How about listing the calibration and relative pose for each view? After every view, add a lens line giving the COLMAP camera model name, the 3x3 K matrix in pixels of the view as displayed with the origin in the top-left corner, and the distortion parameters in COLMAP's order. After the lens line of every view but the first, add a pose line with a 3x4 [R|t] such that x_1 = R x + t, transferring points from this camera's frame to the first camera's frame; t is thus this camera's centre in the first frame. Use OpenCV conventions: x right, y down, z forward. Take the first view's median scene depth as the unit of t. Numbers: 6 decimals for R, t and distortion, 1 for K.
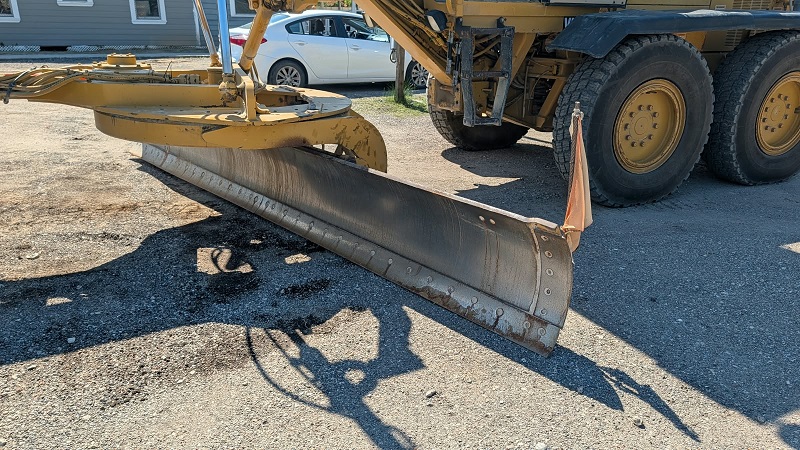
lens RADIAL K [[585.8, 0, 395.8], [0, 585.8, 229.1], [0, 0, 1]] dist [0.050006, -0.071123]
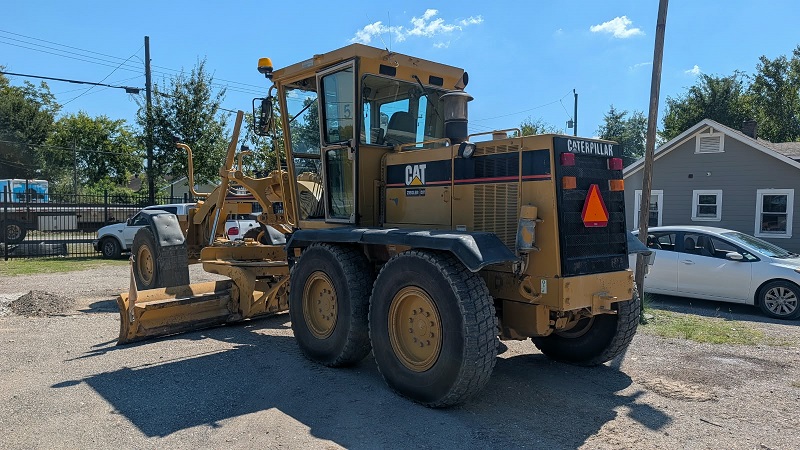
lens RADIAL K [[585.8, 0, 395.8], [0, 585.8, 229.1], [0, 0, 1]] dist [0.050006, -0.071123]
pose [[0.218608, 0.016248, -0.975678, 1.769391], [-0.350797, 0.934327, -0.063039, -0.304604], [0.910578, 0.356045, 0.209951, 0.777462]]
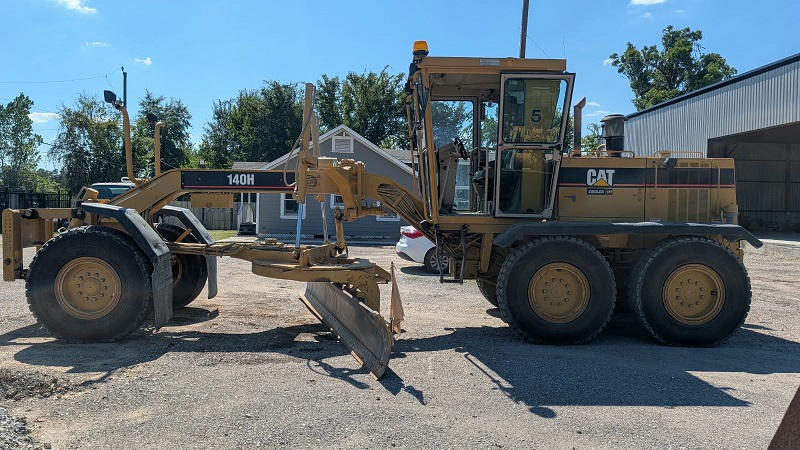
lens RADIAL K [[585.8, 0, 395.8], [0, 585.8, 229.1], [0, 0, 1]] dist [0.050006, -0.071123]
pose [[0.902834, 0.016167, -0.429685, 0.683819], [-0.152242, 0.946580, -0.284268, 0.167399], [0.402136, 0.322062, 0.857066, -0.526482]]
